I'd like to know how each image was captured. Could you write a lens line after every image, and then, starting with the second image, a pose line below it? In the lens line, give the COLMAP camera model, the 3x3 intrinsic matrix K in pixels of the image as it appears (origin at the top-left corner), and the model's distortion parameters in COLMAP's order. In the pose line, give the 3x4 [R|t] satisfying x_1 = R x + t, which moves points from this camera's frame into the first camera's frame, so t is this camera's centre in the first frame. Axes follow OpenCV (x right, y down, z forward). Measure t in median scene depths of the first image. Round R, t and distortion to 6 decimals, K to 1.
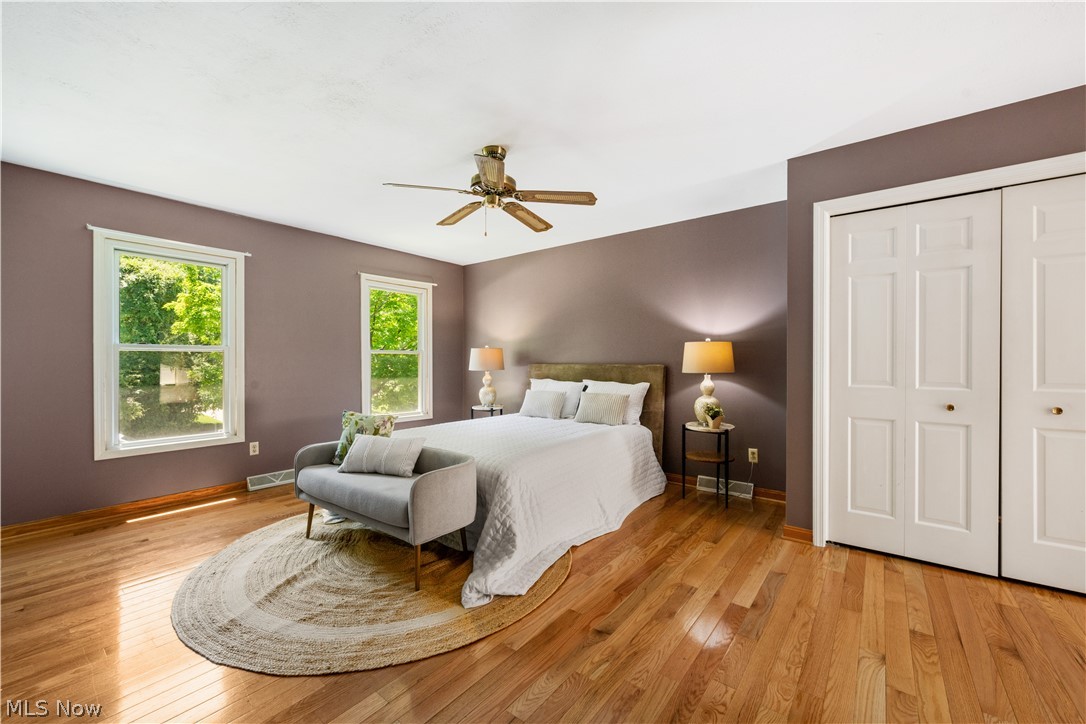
lens RADIAL K [[430.9, 0, 546.1], [0, 430.9, 360.7], [0, 0, 1]] dist [0.002661, -0.000756]
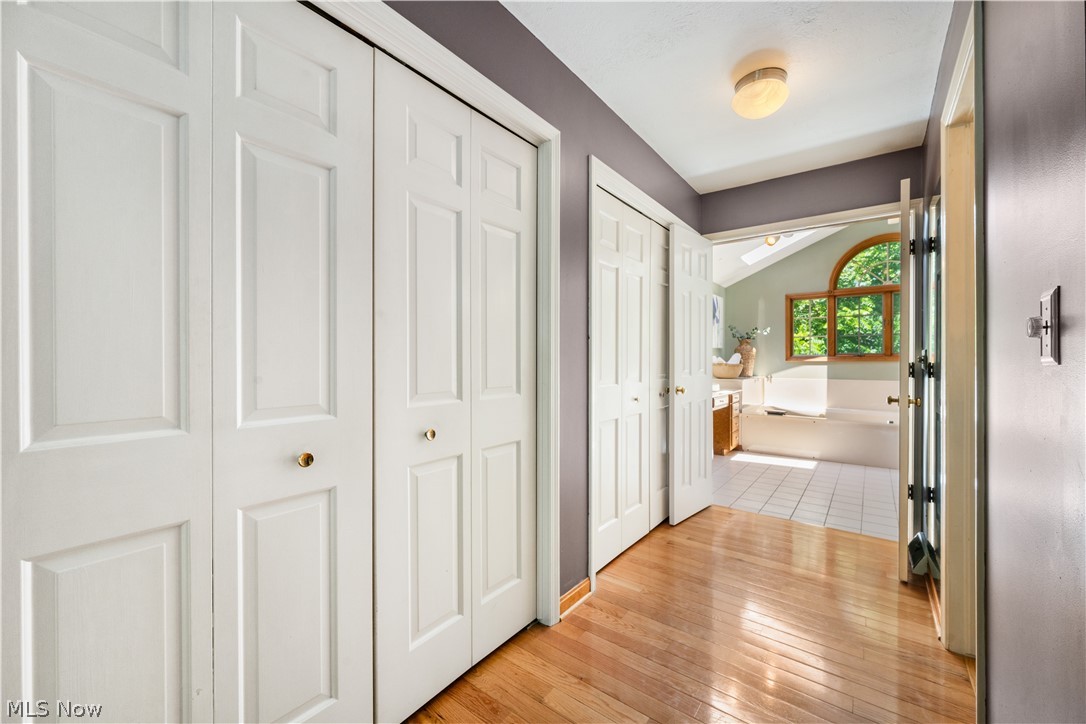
lens RADIAL K [[430.9, 0, 542.7], [0, 430.9, 361.5], [0, 0, 1]] dist [0.002661, -0.000756]
pose [[-0.003019, -0.008305, 0.999961, 0.472589], [0.001677, 0.999964, 0.008310, 0.000067], [-0.999994, 0.001702, -0.003005, 0.744543]]
